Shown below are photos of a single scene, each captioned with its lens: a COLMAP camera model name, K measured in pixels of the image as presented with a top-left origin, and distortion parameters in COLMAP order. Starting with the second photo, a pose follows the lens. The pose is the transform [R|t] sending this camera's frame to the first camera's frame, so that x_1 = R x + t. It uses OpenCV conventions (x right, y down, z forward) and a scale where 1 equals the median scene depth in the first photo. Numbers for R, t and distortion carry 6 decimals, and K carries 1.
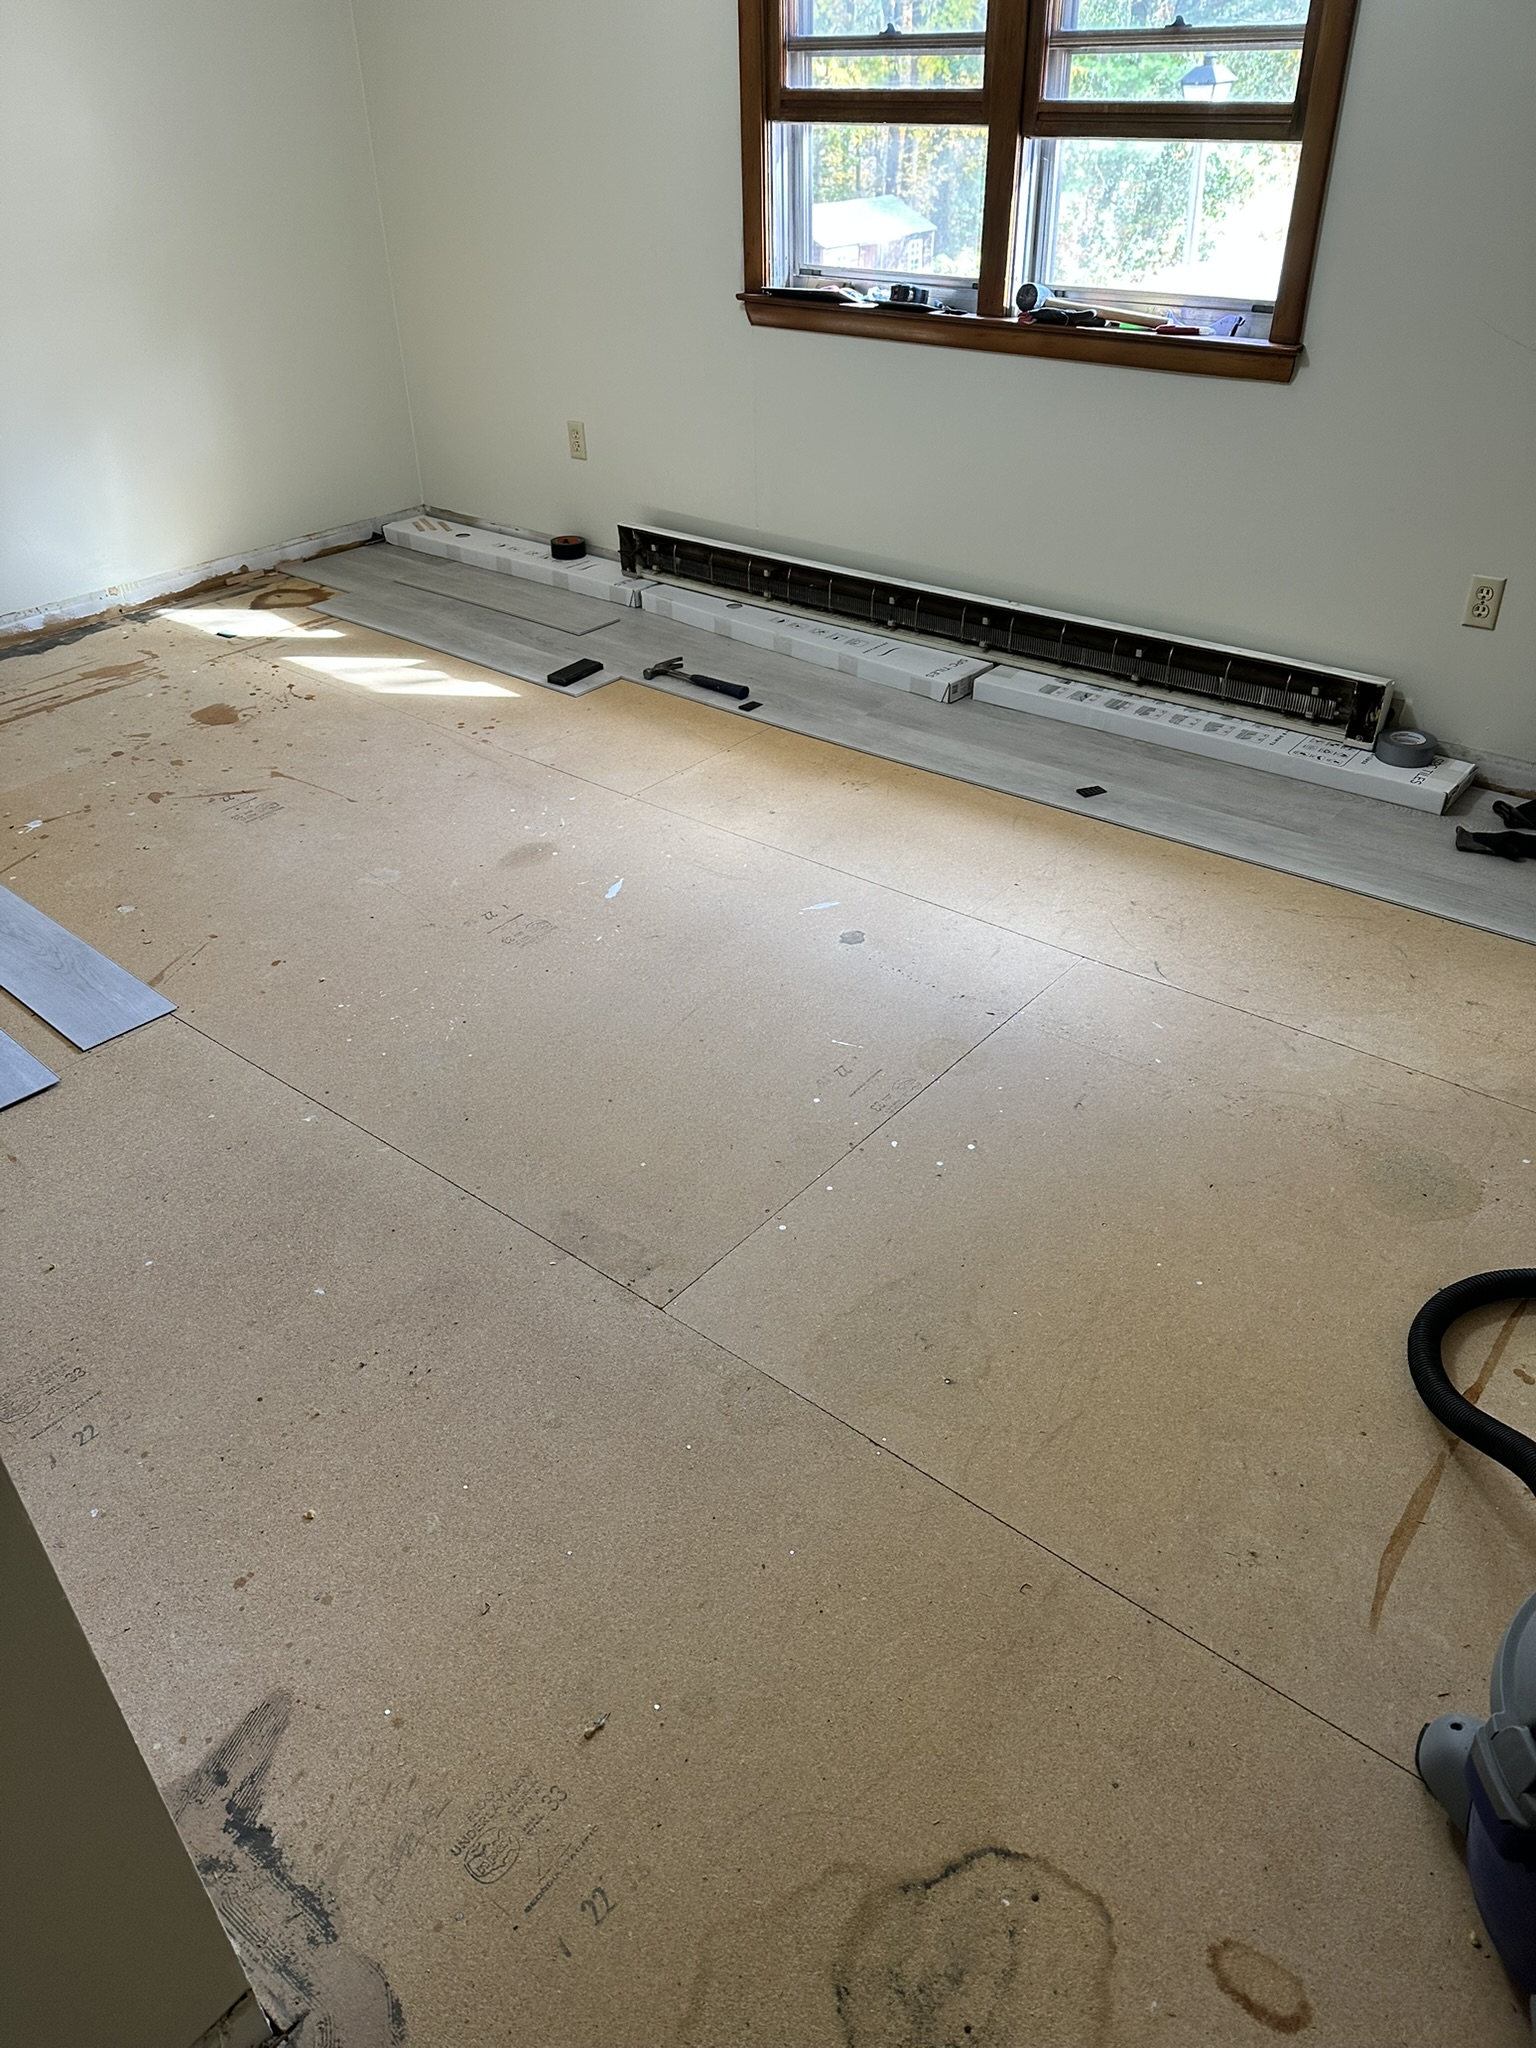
lens RADIAL K [[1419.0, 0, 756.3], [0, 1419.0, 1031.7], [0, 0, 1]] dist [0.035082, -0.059352]
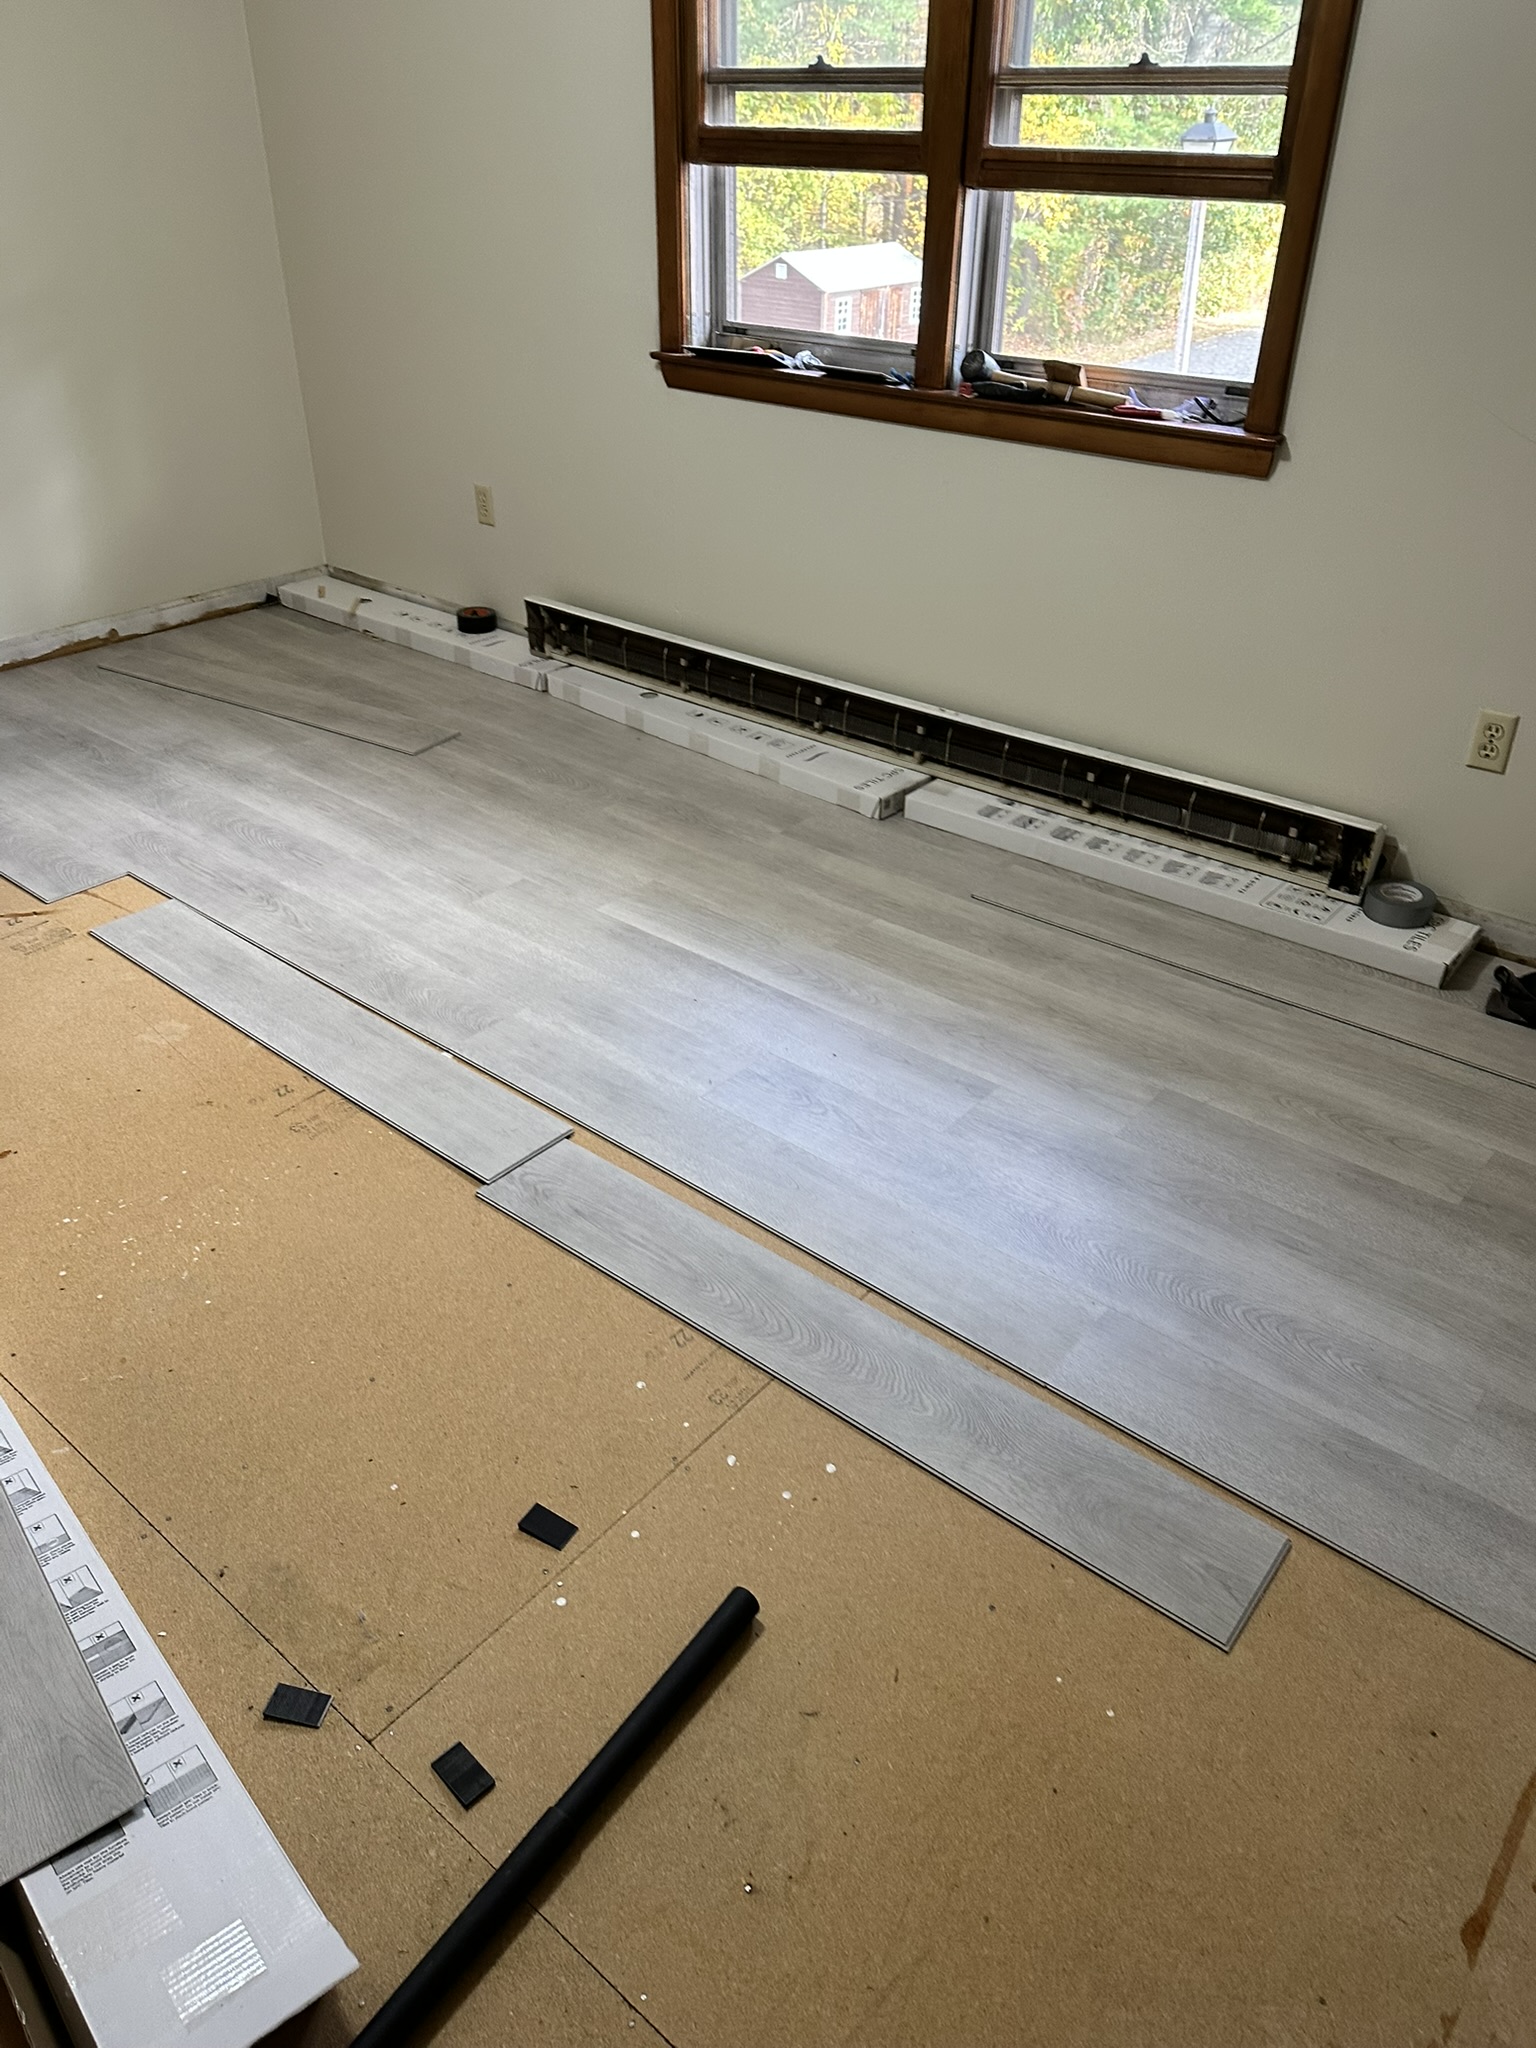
lens RADIAL K [[1419.0, 0, 764.8], [0, 1419.0, 1002.3], [0, 0, 1]] dist [0.035082, -0.059352]
pose [[0.999642, 0.025831, 0.007029, 0.067160], [-0.025537, 0.998906, -0.039173, -0.089374], [-0.008034, 0.038979, 0.999208, 0.142719]]
